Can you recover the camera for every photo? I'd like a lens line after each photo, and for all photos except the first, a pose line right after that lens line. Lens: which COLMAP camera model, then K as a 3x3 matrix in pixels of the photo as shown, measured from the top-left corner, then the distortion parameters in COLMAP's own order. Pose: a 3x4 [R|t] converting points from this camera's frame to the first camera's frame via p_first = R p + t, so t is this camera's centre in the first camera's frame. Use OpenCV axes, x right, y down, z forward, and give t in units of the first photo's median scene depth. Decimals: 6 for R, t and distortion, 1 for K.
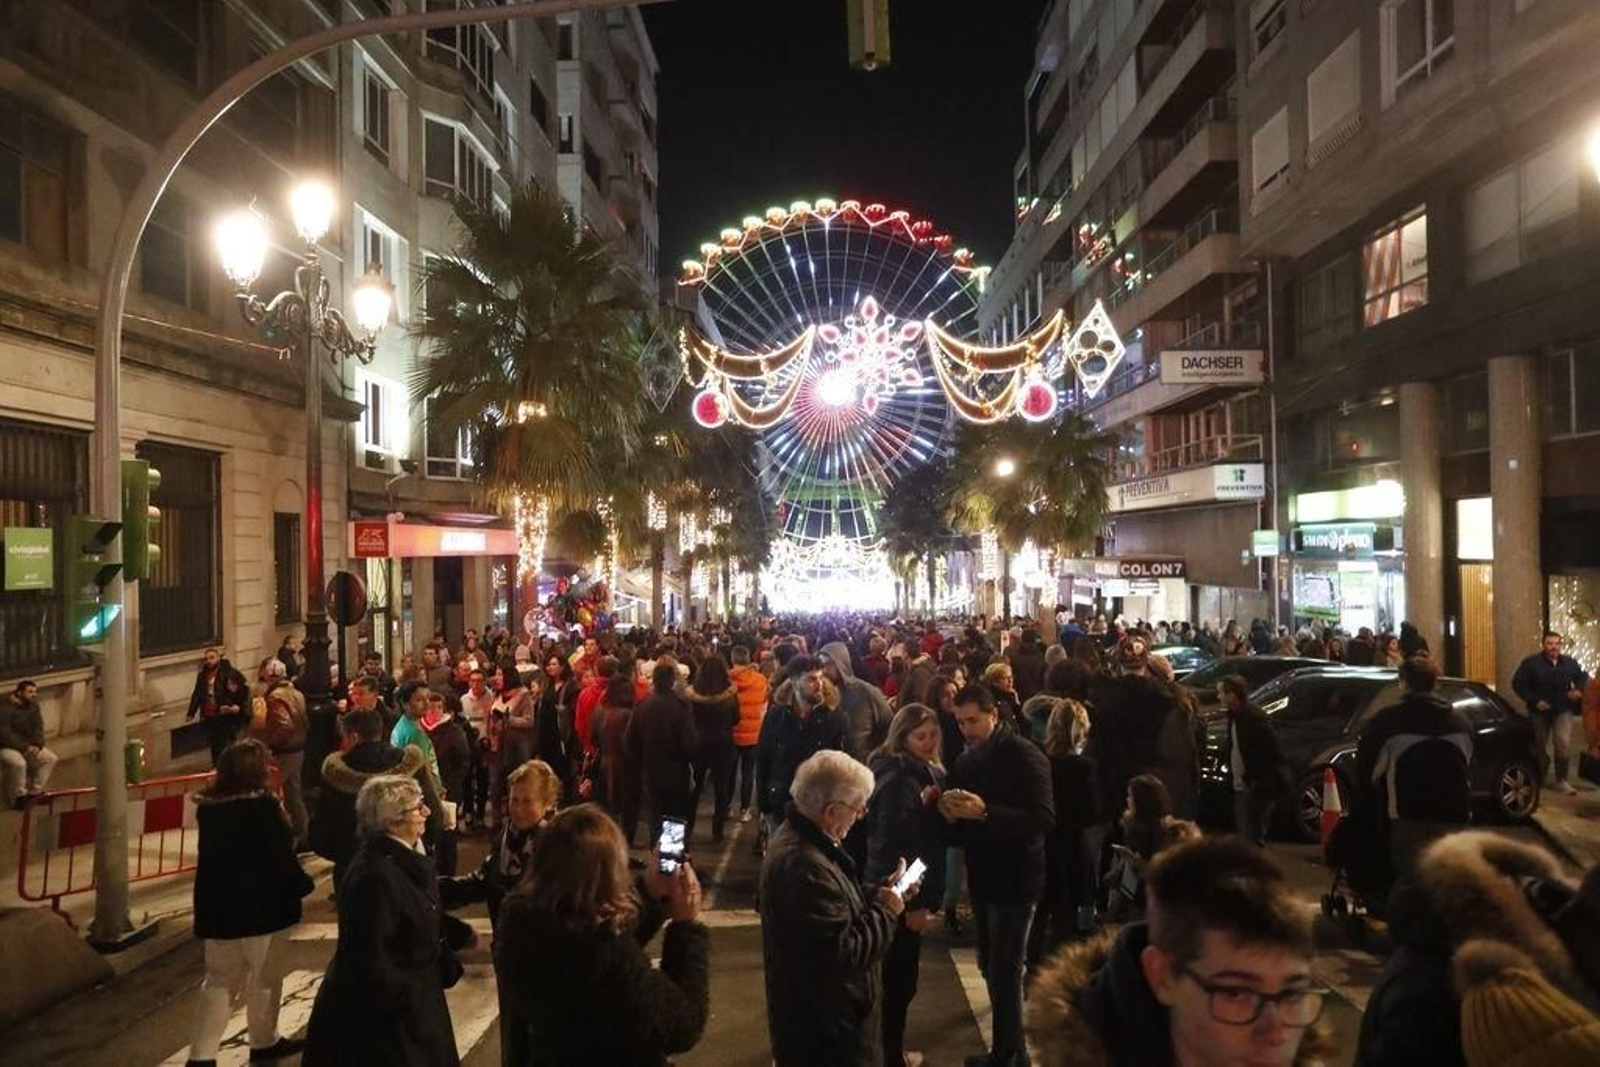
lens RADIAL K [[1032.6, 0, 792.1], [0, 1032.6, 542.3], [0, 0, 1]] dist [-0.046530, 0.052542]
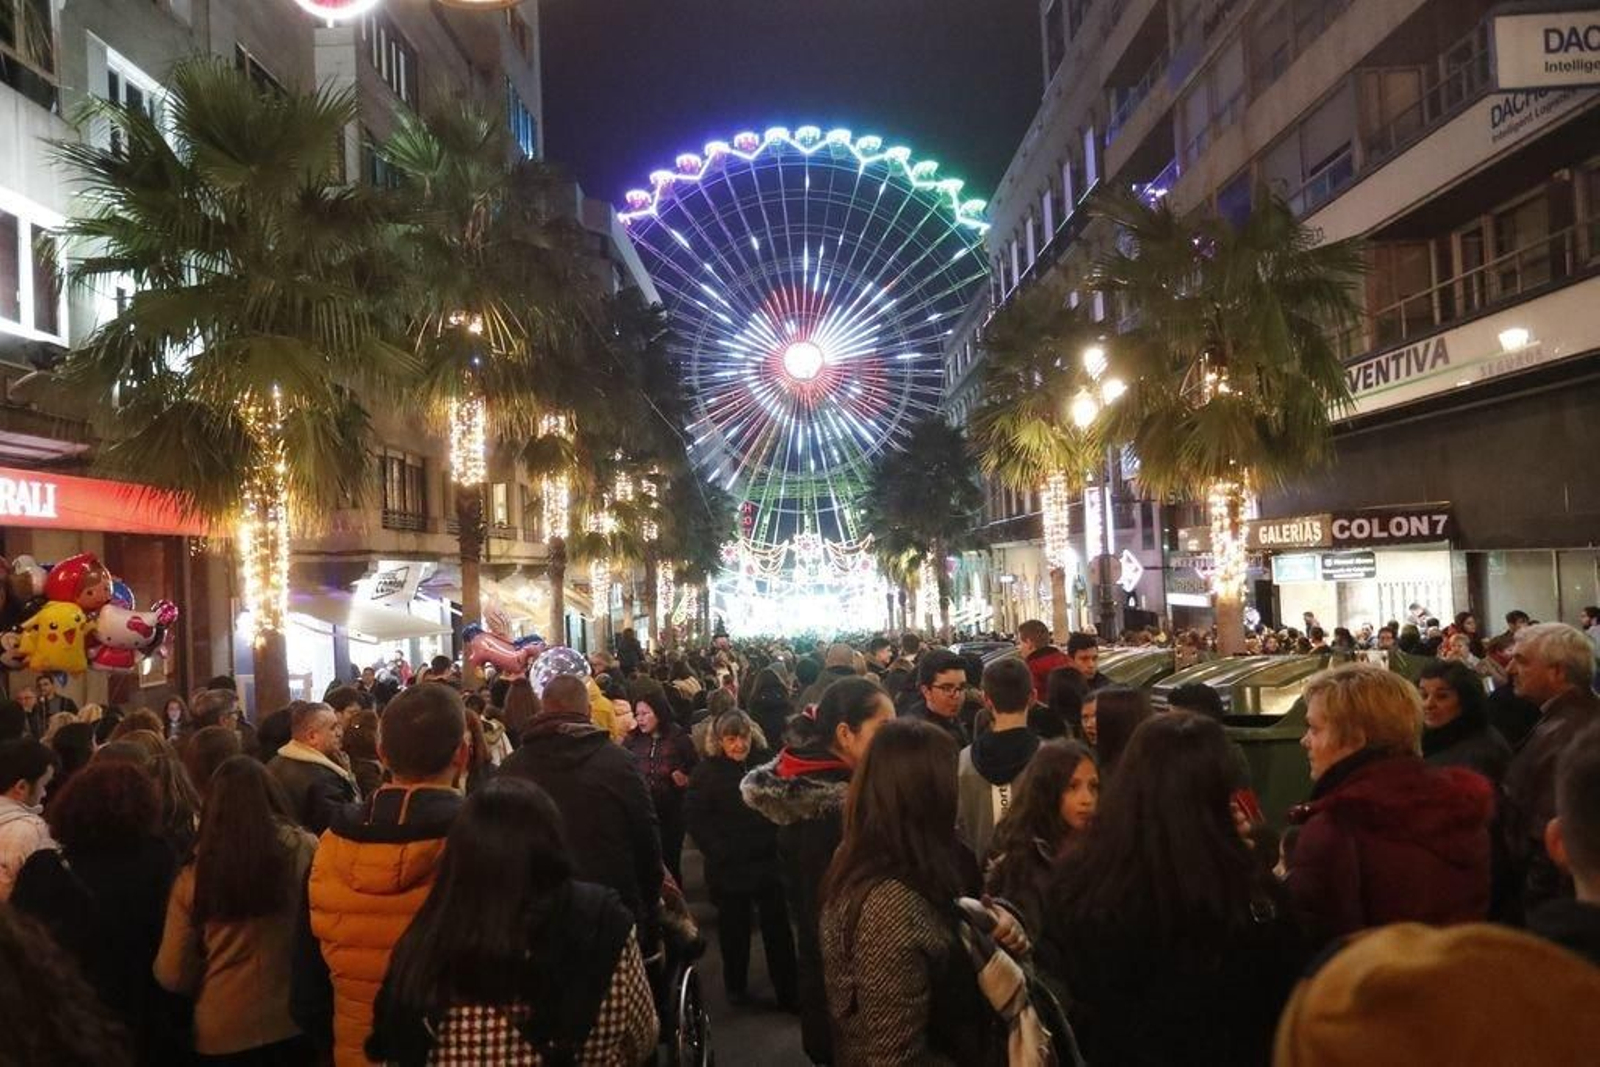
lens RADIAL K [[1113.0, 0, 841.5], [0, 1113.0, 637.7], [0, 0, 1]] dist [-0.419555, 0.194895]
pose [[0.997464, -0.029530, 0.064755, 0.045382], [0.025202, 0.997458, 0.066656, 0.056477], [-0.066559, -0.064855, 0.995673, 0.680732]]
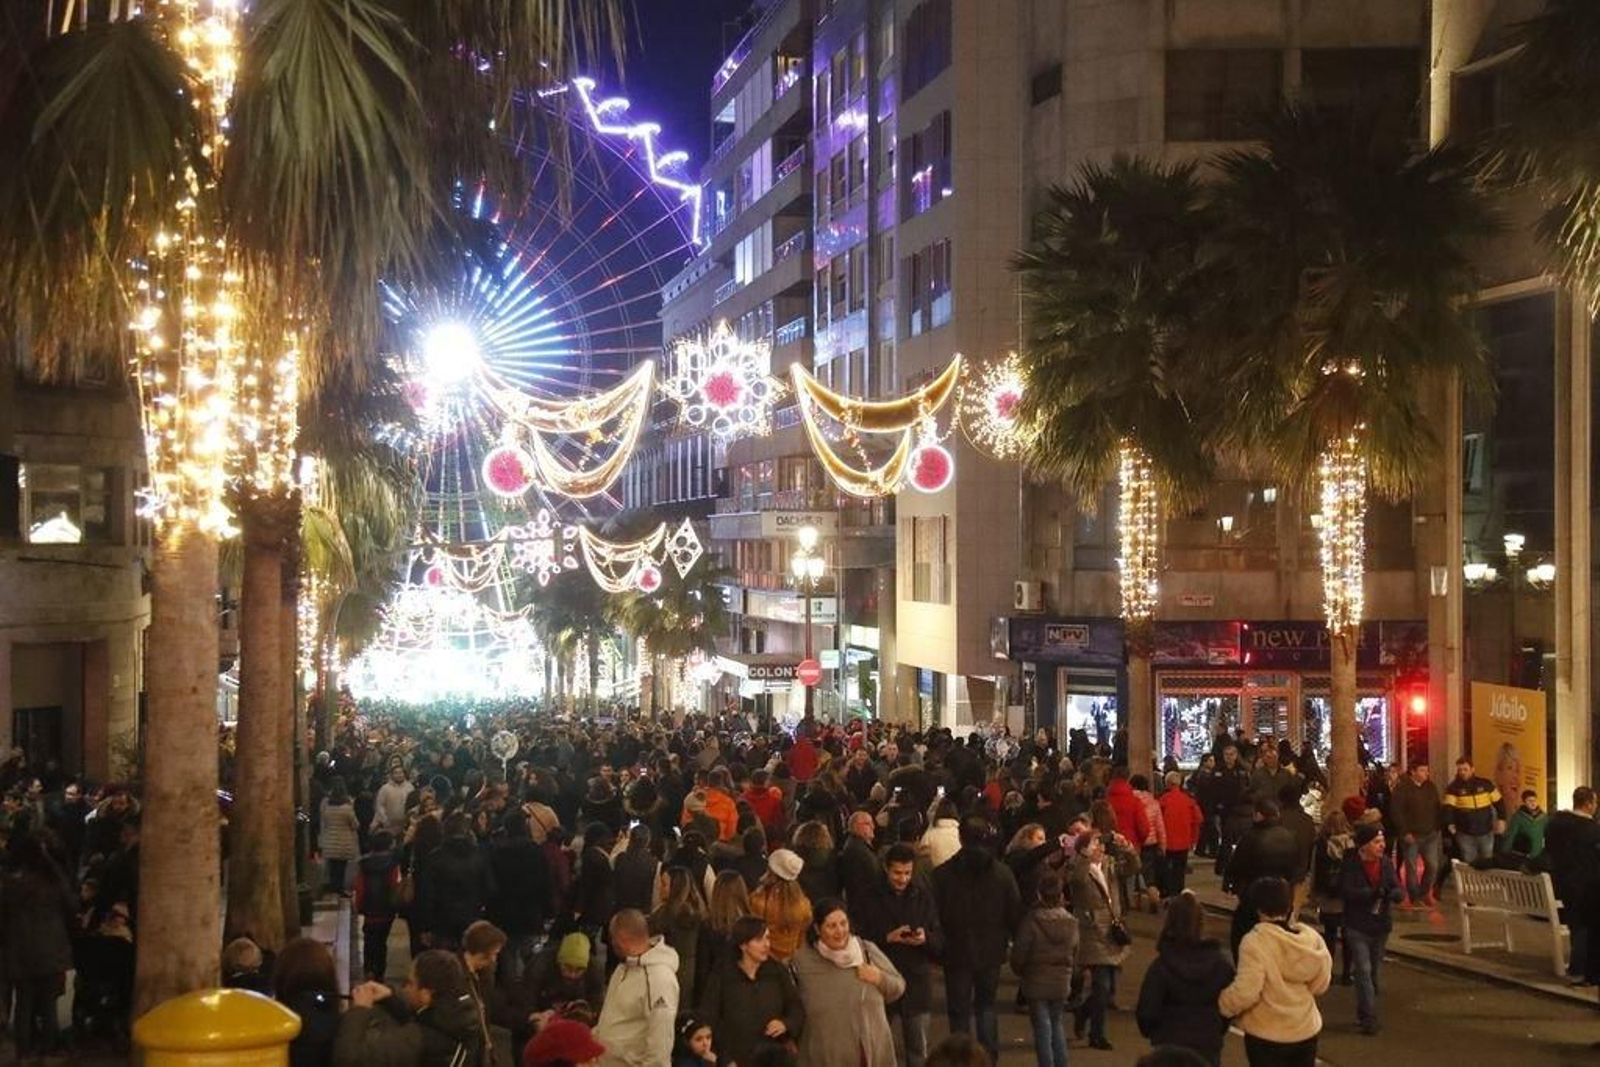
lens RADIAL K [[2406.7, 0, 804.0], [0, 2406.7, 554.0], [0, 0, 1]] dist [0.164914, -0.022212]
pose [[0.977469, 0.012741, 0.210695, -0.291576], [-0.014902, 0.999851, 0.008671, -0.197229], [-0.210553, -0.011615, 0.977513, -2.507313]]
